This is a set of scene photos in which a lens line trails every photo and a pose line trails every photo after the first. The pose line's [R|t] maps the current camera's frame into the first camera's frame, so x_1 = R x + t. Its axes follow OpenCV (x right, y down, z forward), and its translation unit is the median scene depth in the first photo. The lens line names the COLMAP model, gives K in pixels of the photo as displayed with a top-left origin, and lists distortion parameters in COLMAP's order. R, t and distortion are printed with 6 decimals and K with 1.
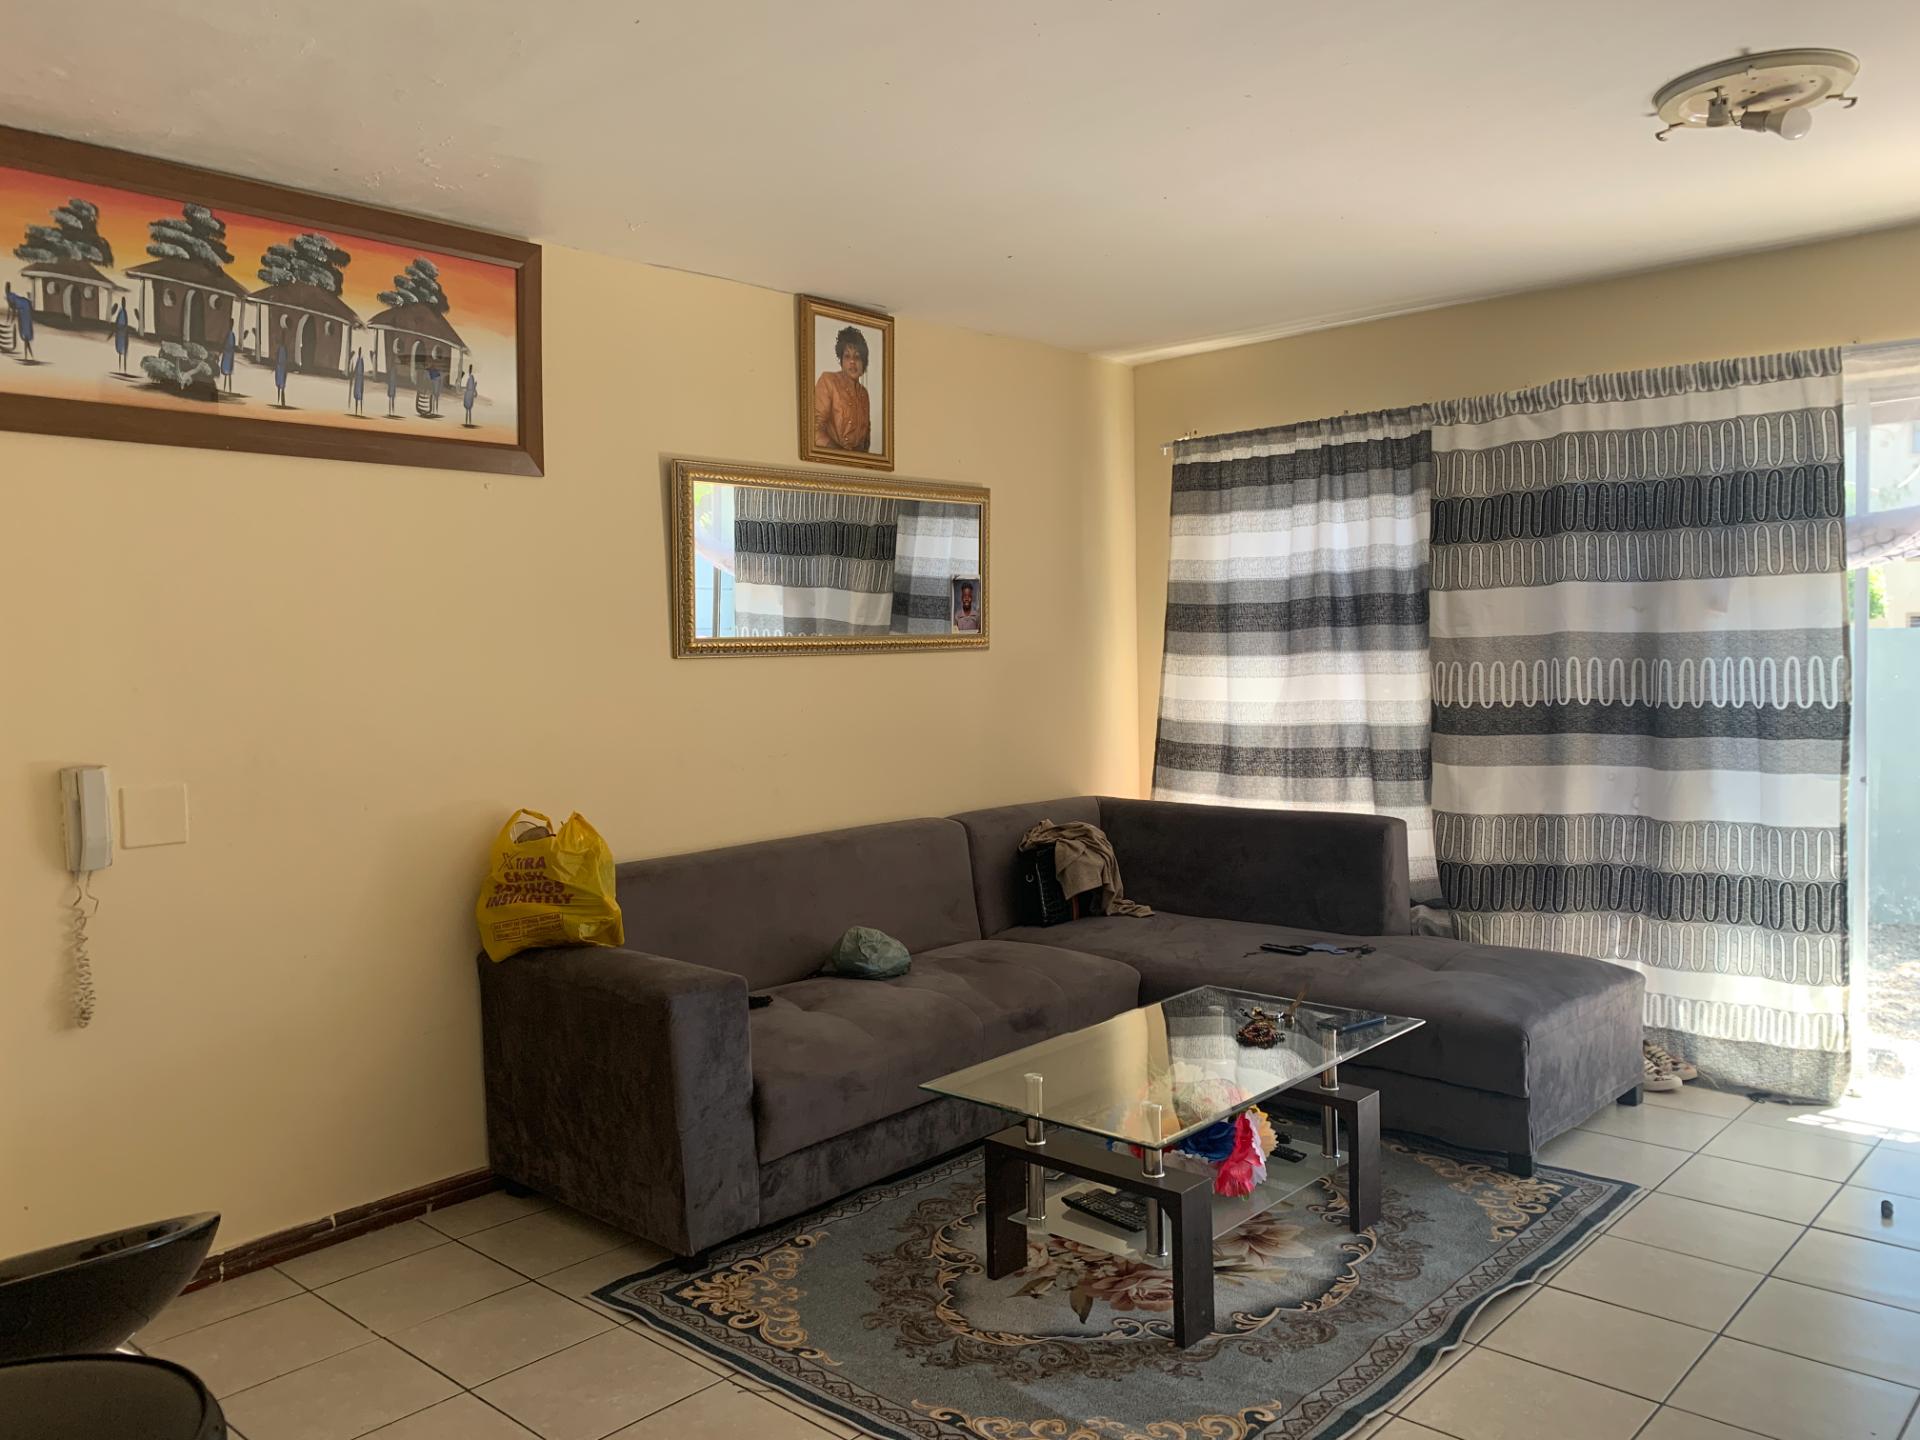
lens RADIAL K [[1466.7, 0, 962.0], [0, 1466.7, 696.7], [0, 0, 1]] dist [0.002755, -0.006568]
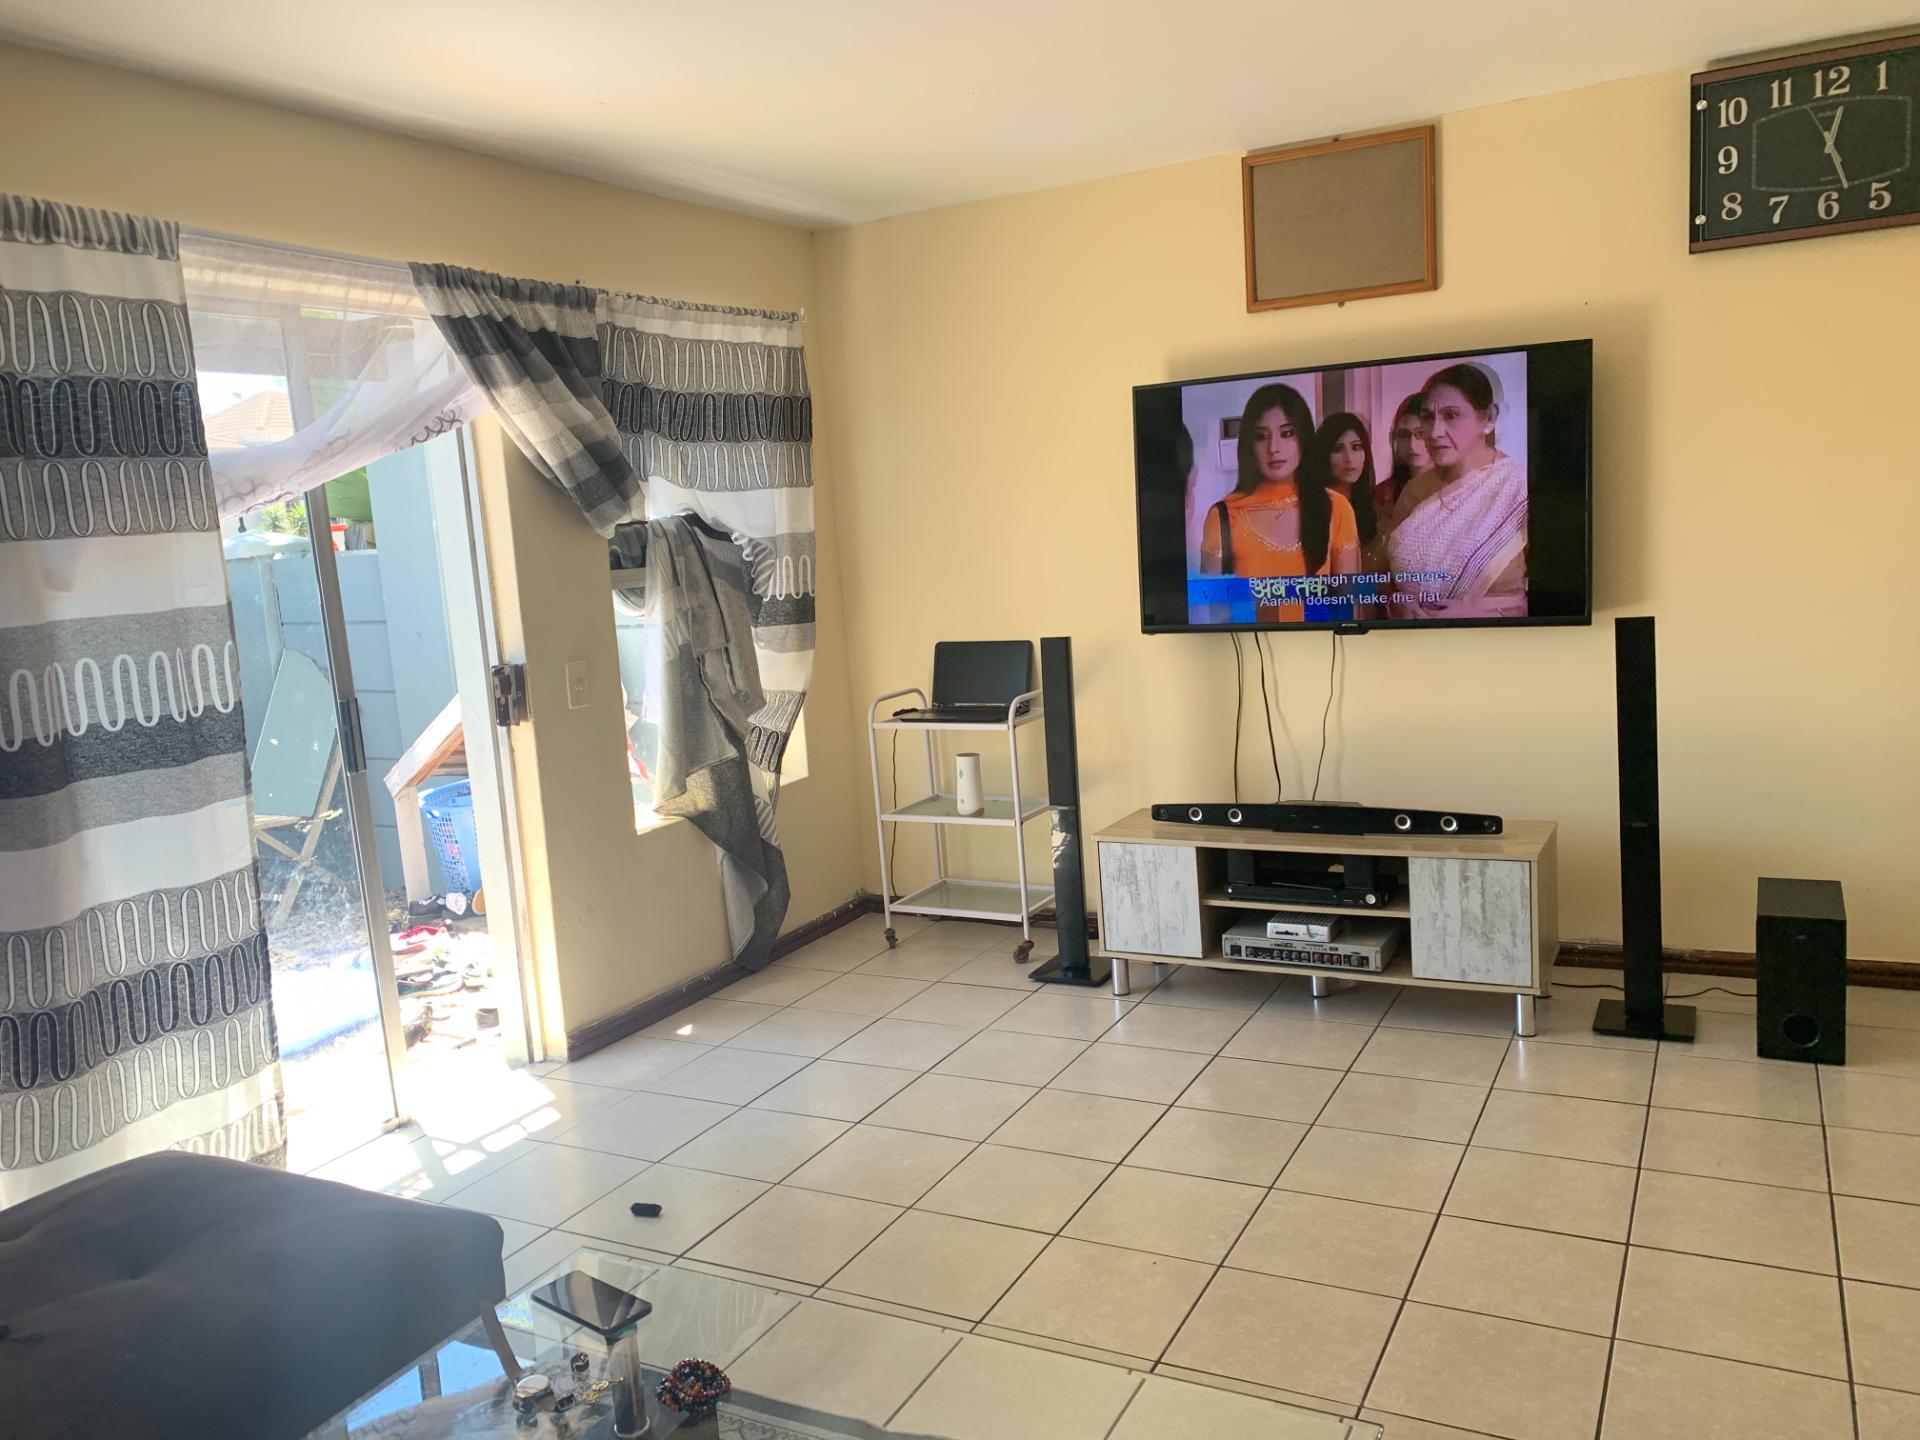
lens RADIAL K [[1503.3, 0, 962.5], [0, 1503.3, 728.8], [0, 0, 1]] dist [0.063979, -0.066499]
pose [[-0.256445, -0.098684, 0.961508, -0.245783], [0.109225, 0.985444, 0.130272, -0.041888], [-0.960368, 0.138428, -0.241933, 0.782674]]
